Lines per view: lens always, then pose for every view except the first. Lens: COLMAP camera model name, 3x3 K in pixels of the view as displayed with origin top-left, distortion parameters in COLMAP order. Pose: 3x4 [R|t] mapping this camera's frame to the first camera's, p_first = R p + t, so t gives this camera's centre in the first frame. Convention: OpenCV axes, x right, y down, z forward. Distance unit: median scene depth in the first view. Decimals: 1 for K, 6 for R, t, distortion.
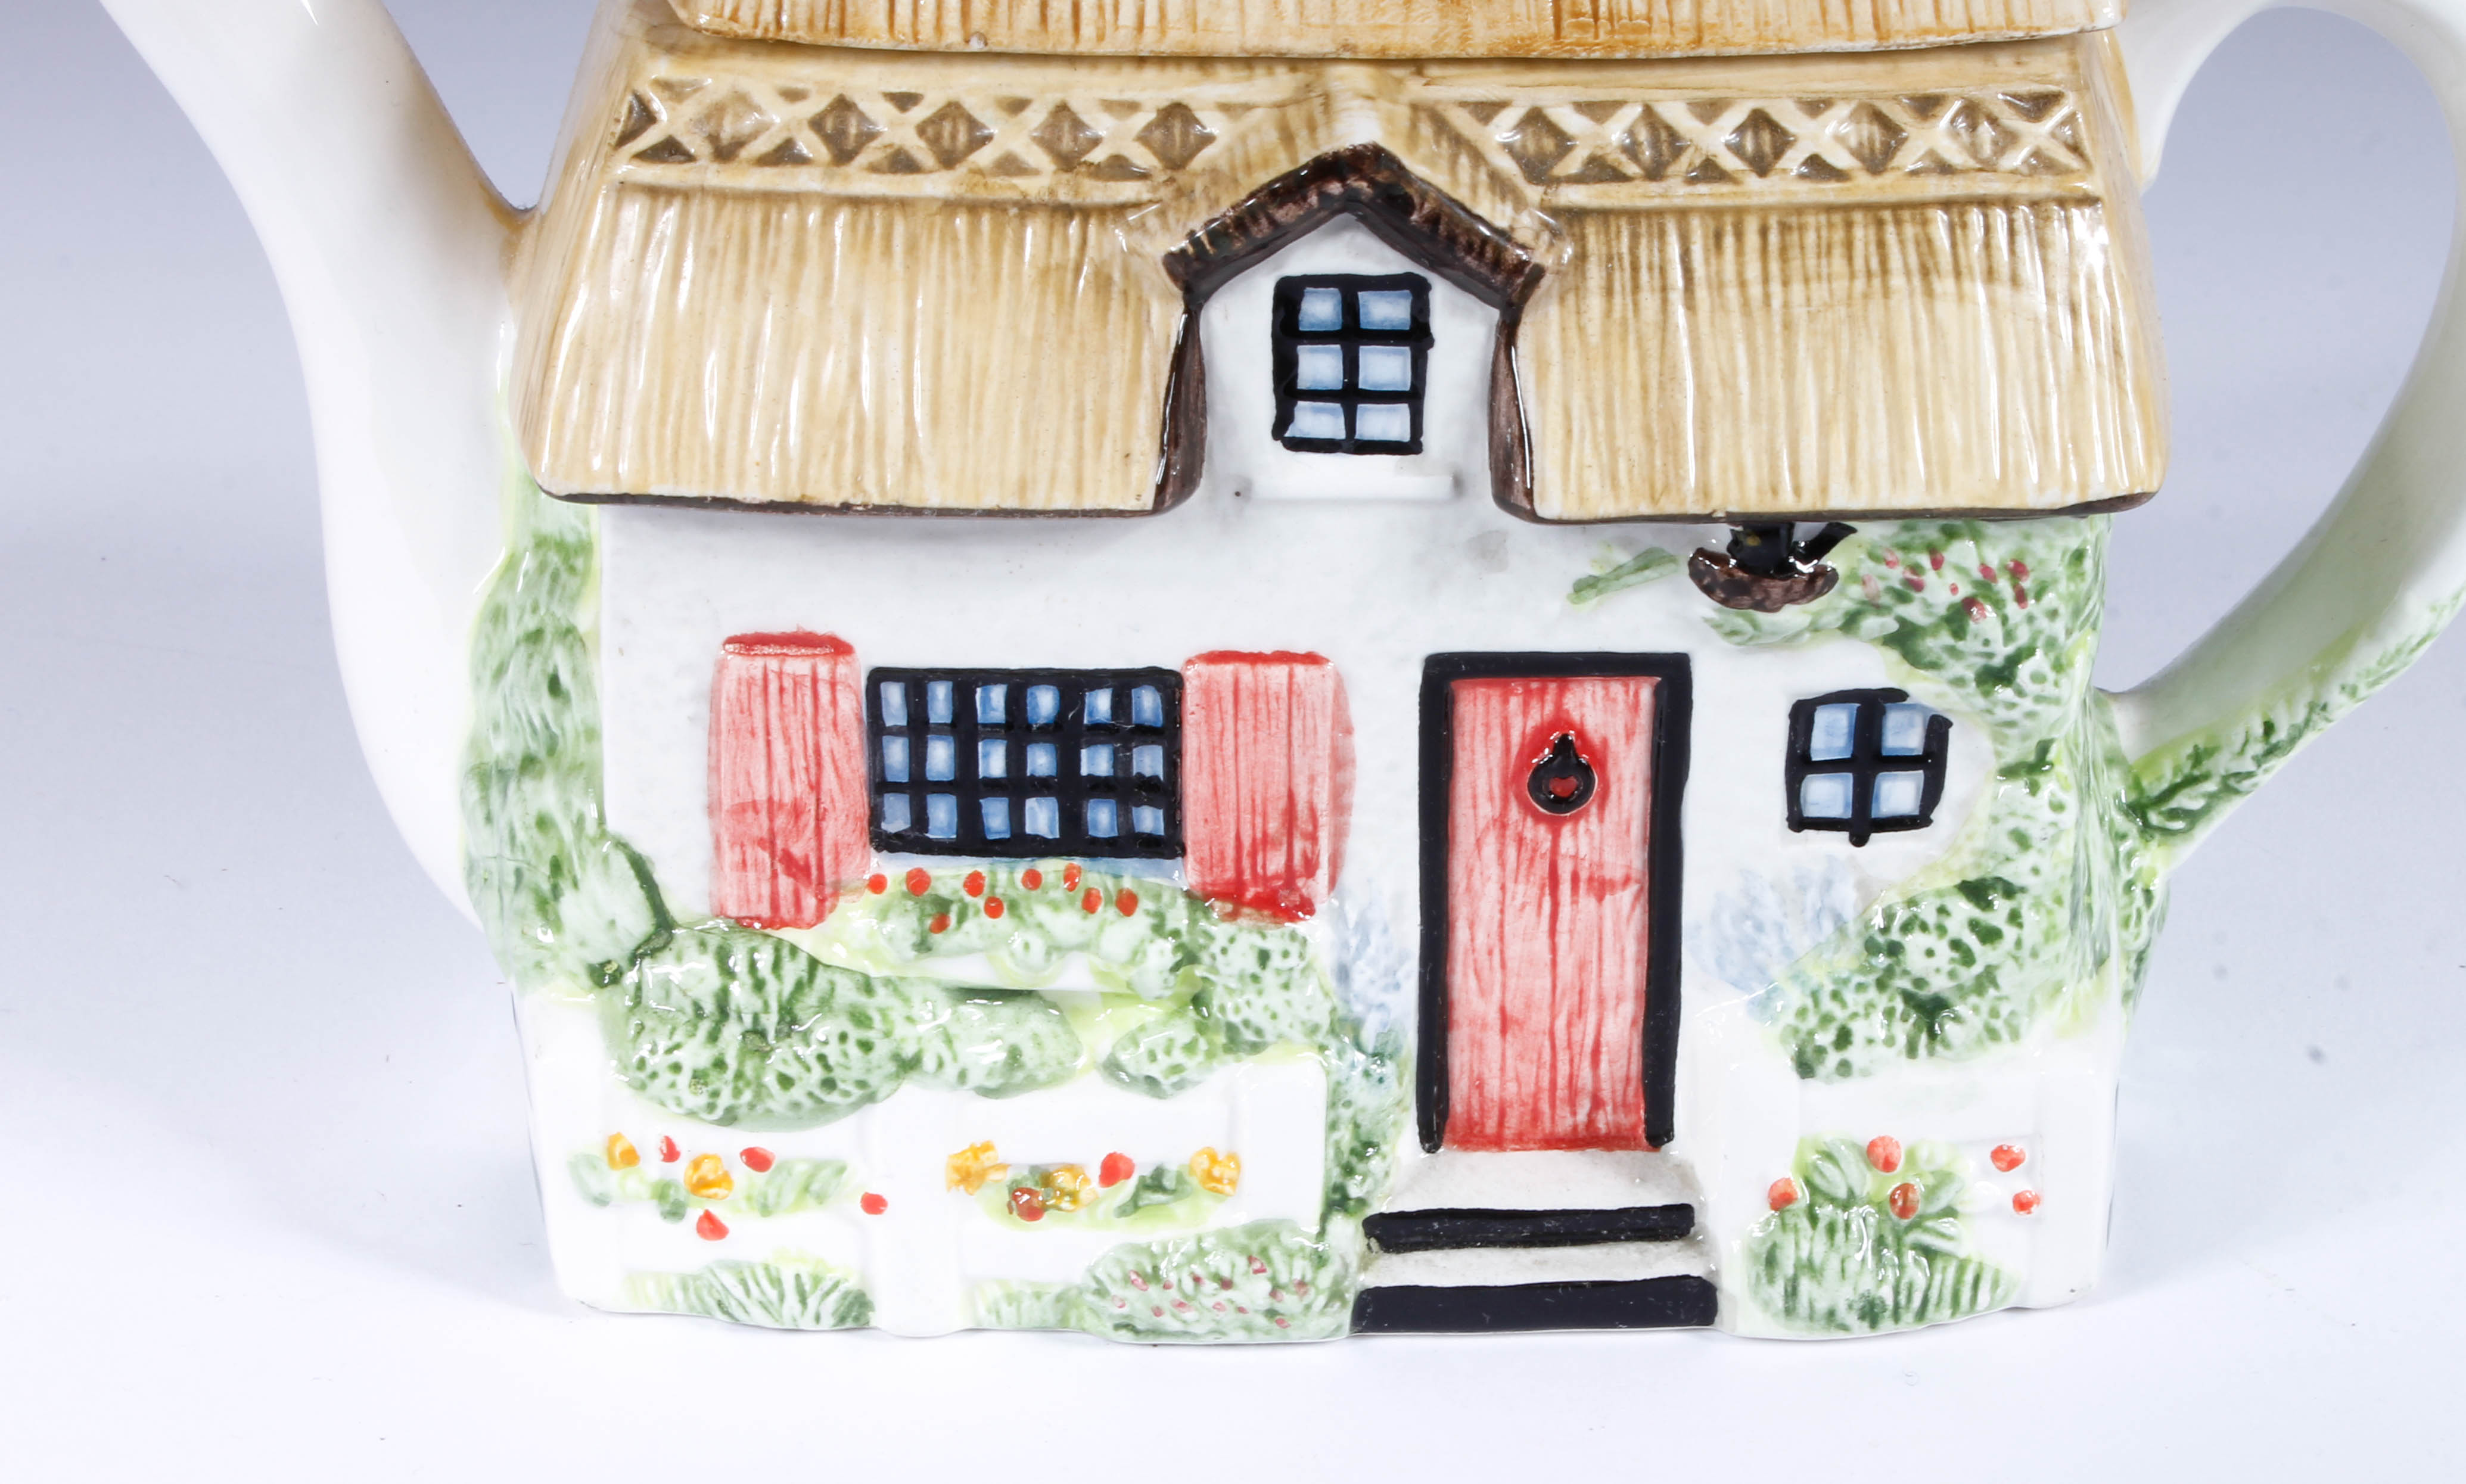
lens RADIAL K [[5693.4, 0, 1233.0], [0, 5693.4, 742.0], [0, 0, 1]] dist [0.067976, 0.134861]
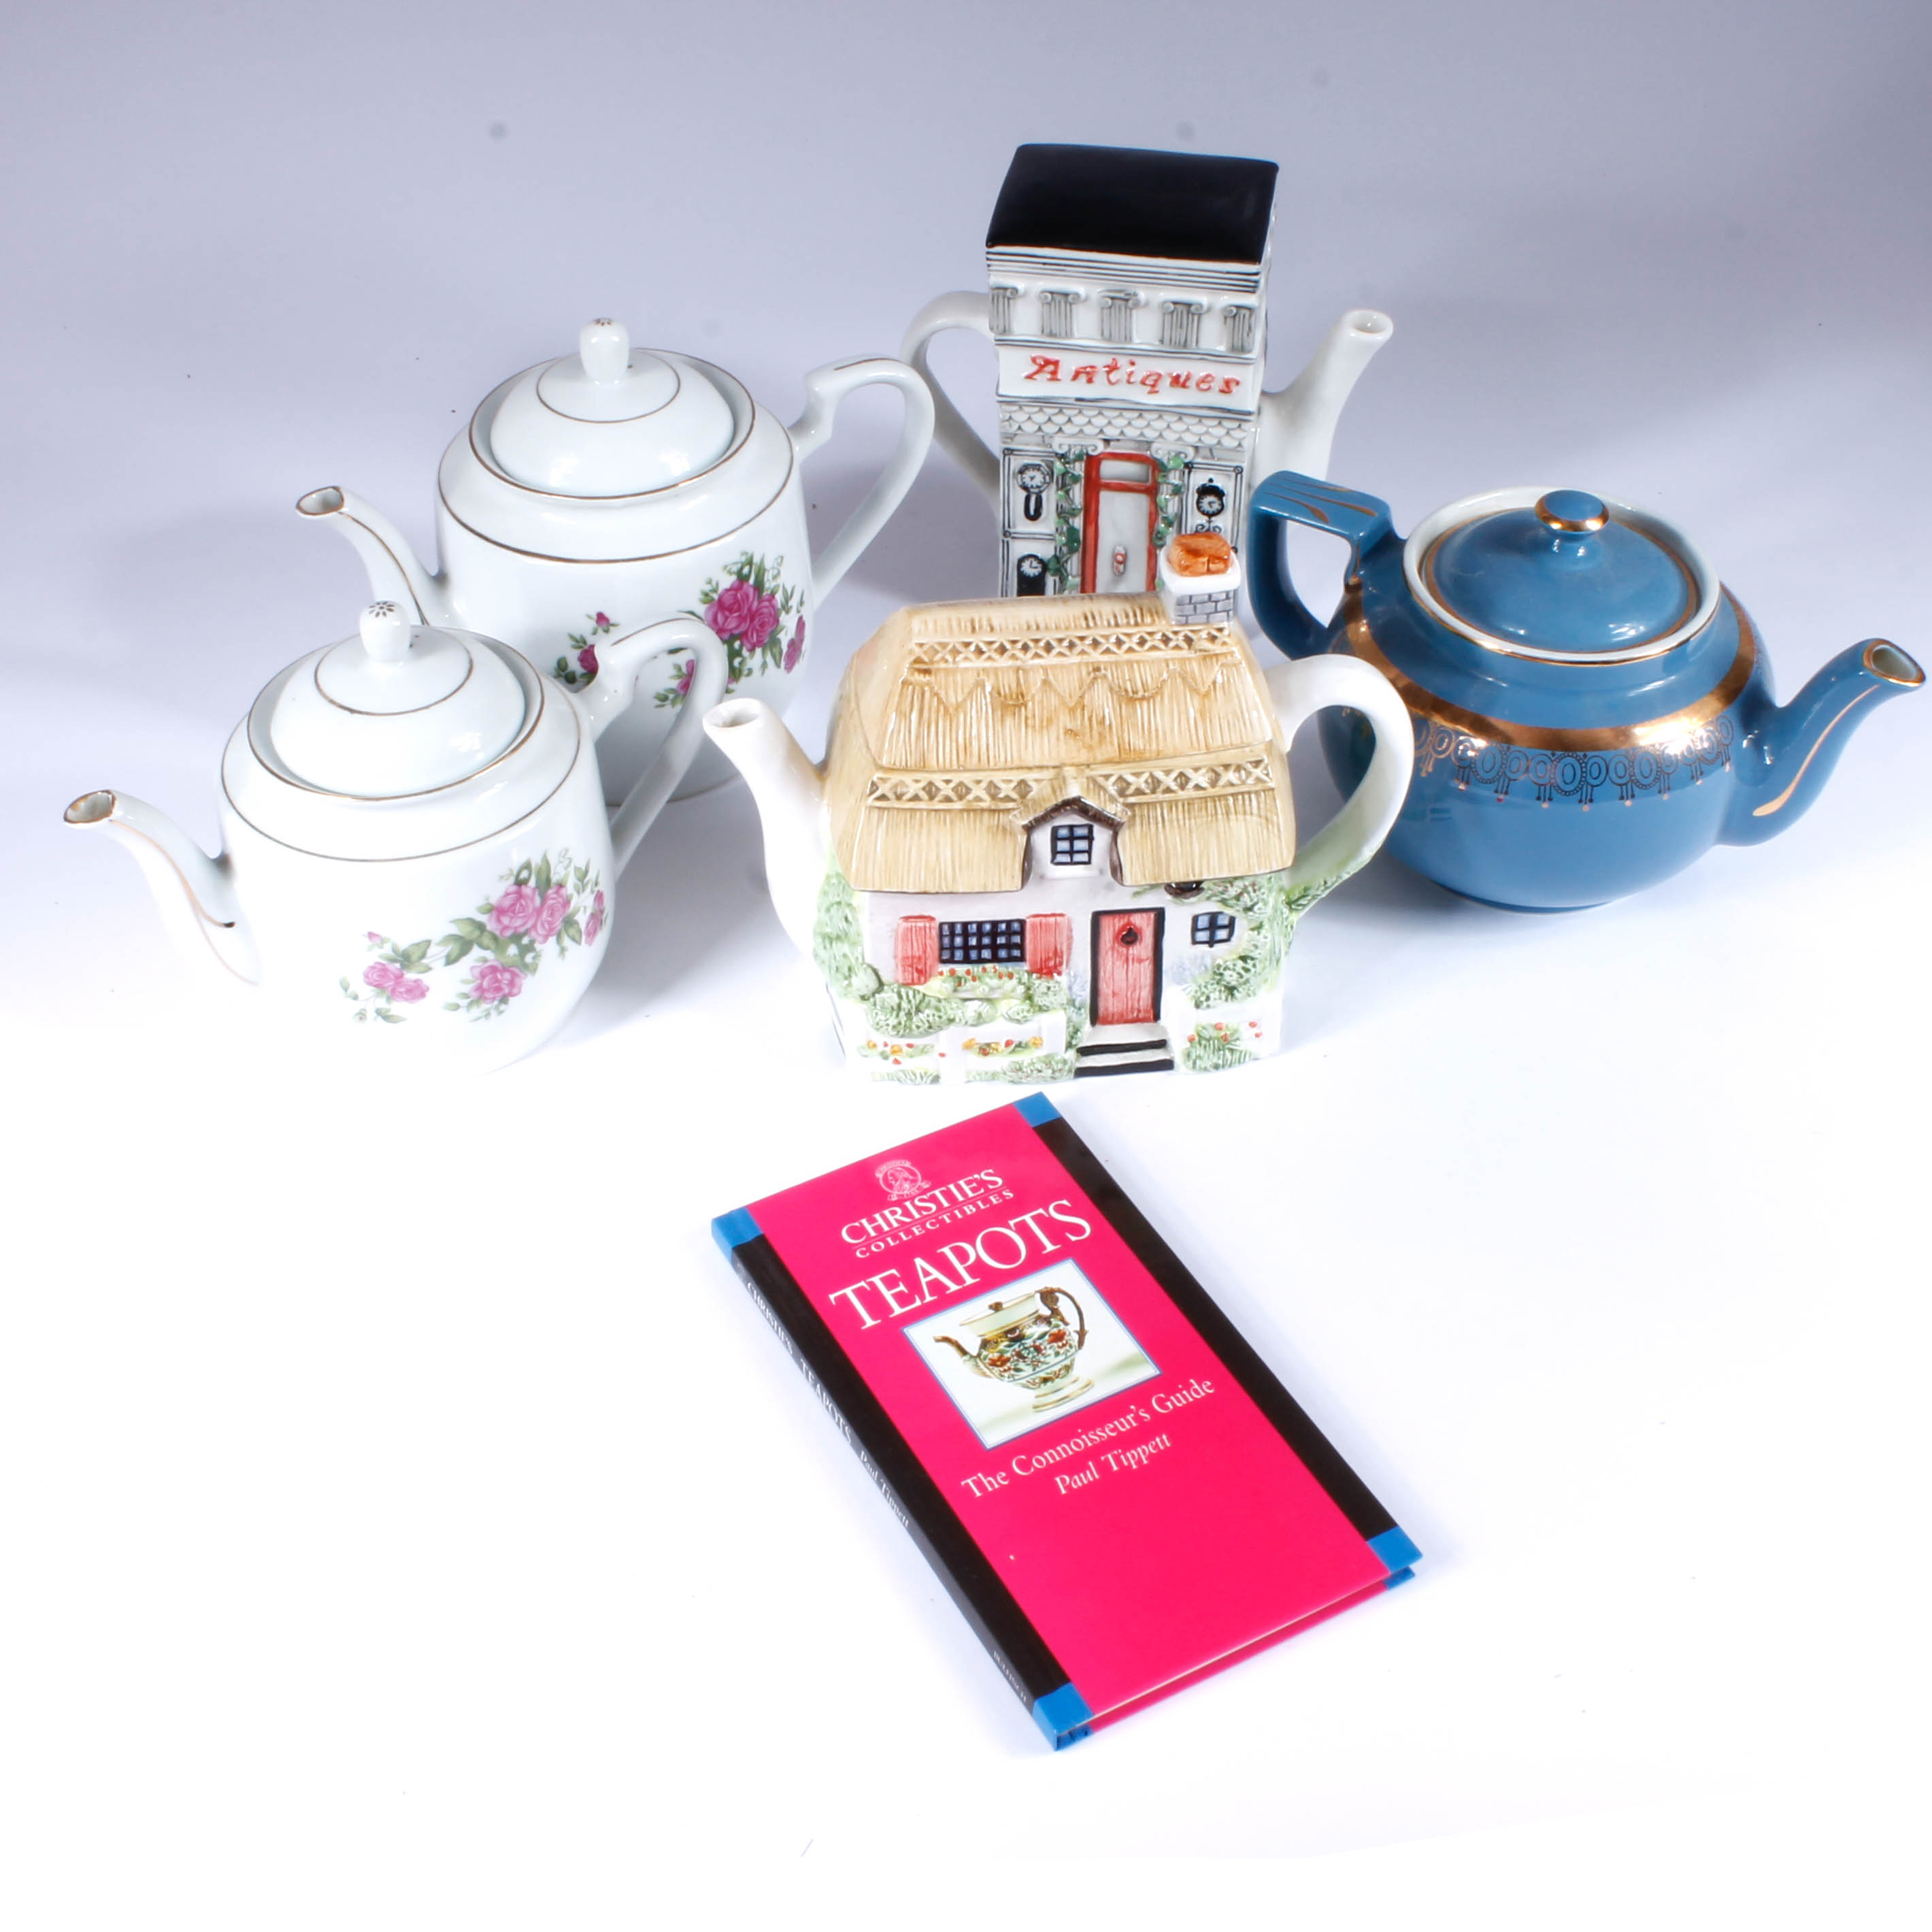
lens RADIAL K [[3275.3, 0, 966.0], [0, 3275.3, 966.0], [0, 0, 1]] dist [-0.033598, -0.059809]
pose [[0.997855, -0.050483, 0.041678, -0.134330], [0.038069, 0.965419, 0.257910, -0.519354], [-0.053257, -0.255770, 0.965270, -1.013590]]
